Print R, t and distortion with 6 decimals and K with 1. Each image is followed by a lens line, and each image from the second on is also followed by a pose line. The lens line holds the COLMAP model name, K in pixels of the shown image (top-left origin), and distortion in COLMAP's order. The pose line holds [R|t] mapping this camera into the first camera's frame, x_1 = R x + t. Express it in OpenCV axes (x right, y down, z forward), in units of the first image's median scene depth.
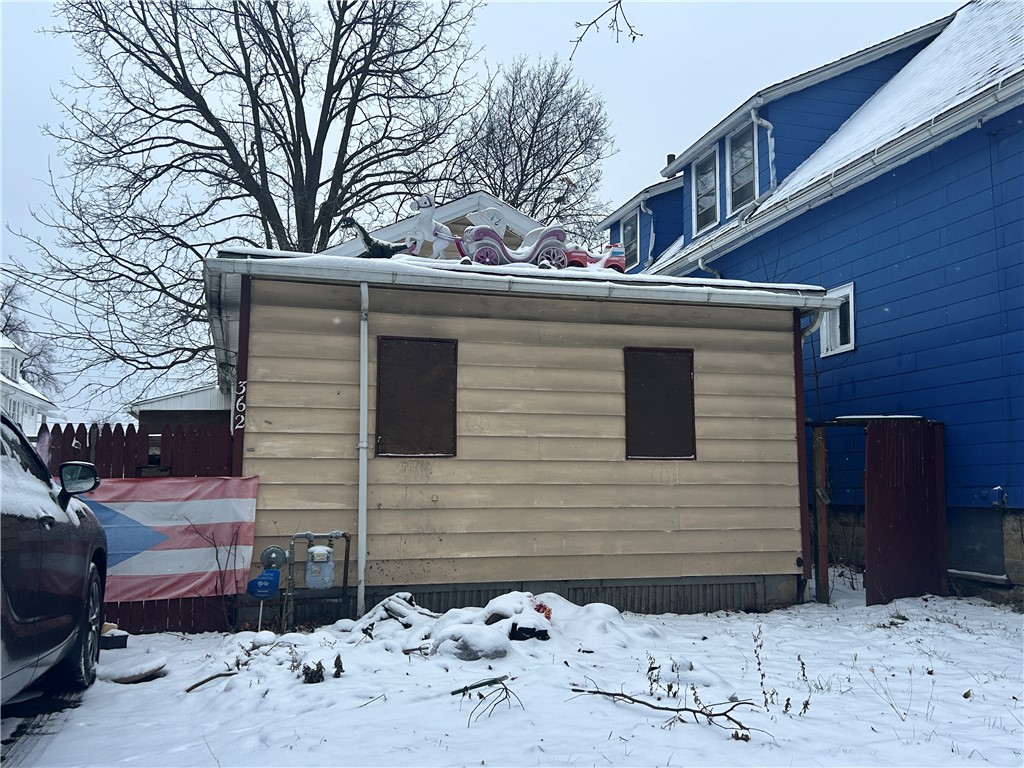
lens RADIAL K [[931.3, 0, 515.8], [0, 931.3, 389.2], [0, 0, 1]] dist [0.079239, -0.058098]
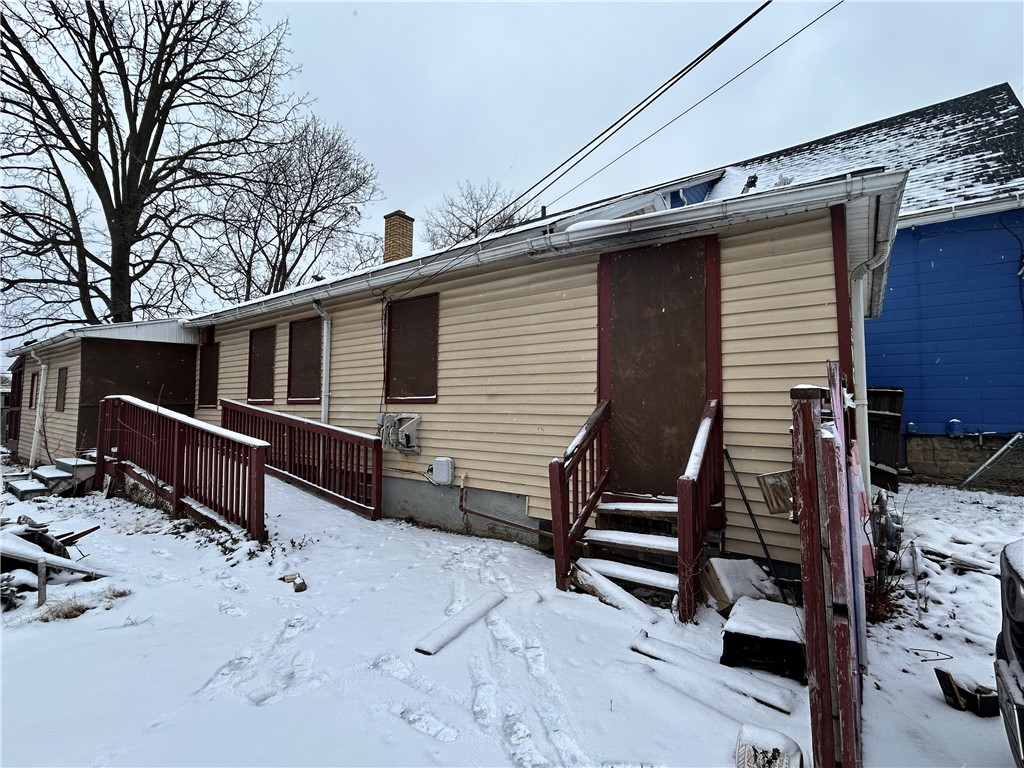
lens RADIAL K [[477.0, 0, 514.3], [0, 477.0, 381.3], [0, 0, 1]] dist [0.001400, -0.000666]
pose [[0.794435, 0.032660, 0.606471, -0.756170], [-0.069476, 0.996885, 0.037324, 0.041799], [-0.603363, -0.071787, 0.794229, 0.778170]]
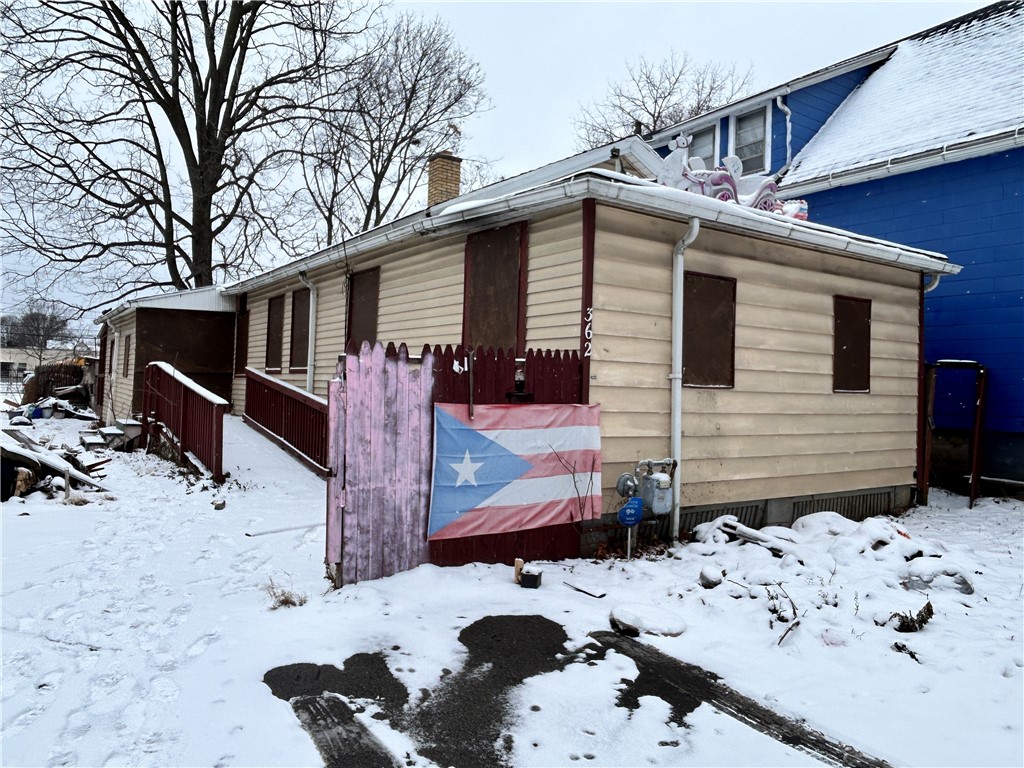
lens RADIAL K [[737.8, 0, 509.6], [0, 737.8, 374.3], [0, 0, 1]] dist [0.001254, -0.010062]
pose [[0.950118, 0.034111, 0.310019, -0.578330], [-0.064208, 0.994102, 0.087398, -0.001436], [-0.305209, -0.102944, 0.946705, 0.270273]]
